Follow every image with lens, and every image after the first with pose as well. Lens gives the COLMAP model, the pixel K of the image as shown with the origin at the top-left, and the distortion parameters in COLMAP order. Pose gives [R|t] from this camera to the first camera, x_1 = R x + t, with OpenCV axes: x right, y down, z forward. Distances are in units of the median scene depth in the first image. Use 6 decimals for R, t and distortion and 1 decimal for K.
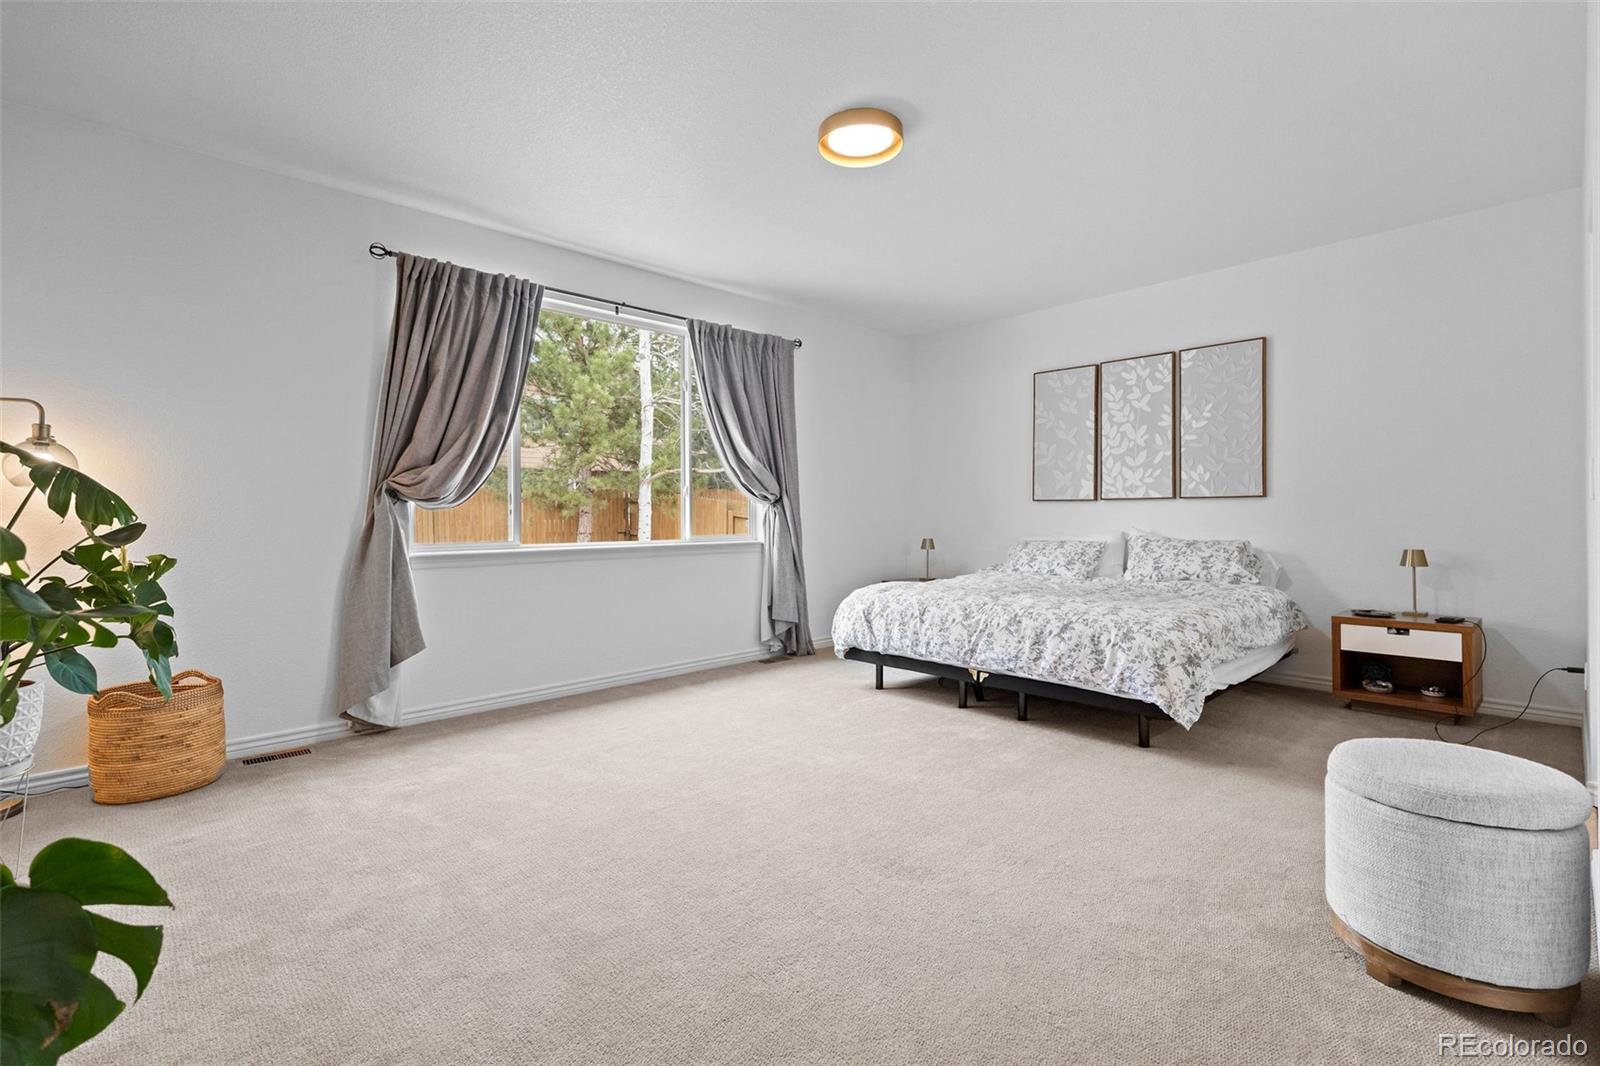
lens RADIAL K [[731.2, 0, 775.6], [0, 731.2, 522.0], [0, 0, 1]] dist [0.008434, -0.000137]
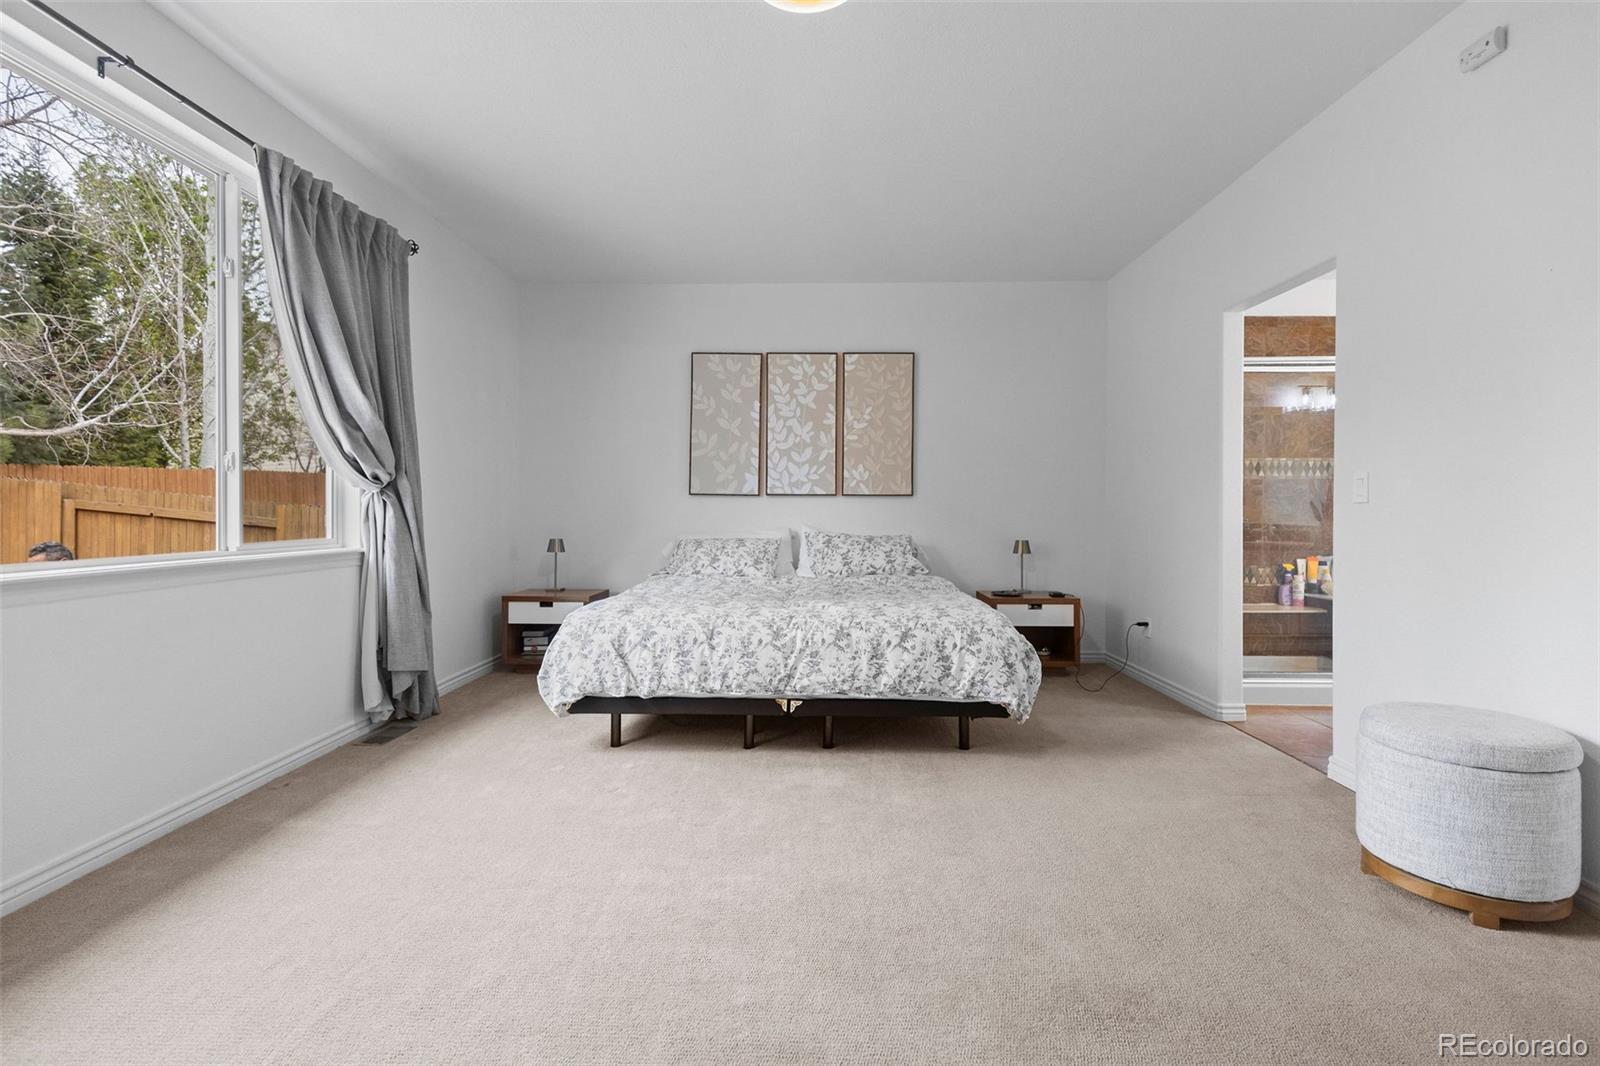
lens RADIAL K [[731.2, 0, 800.0], [0, 731.2, 519.2], [0, 0, 1]] dist [0.008434, -0.000137]
pose [[0.689212, -0.000490, 0.724560, -0.256640], [-0.000397, 0.999999, 0.001054, 0.000188], [-0.724560, -0.001014, 0.689211, 0.354307]]
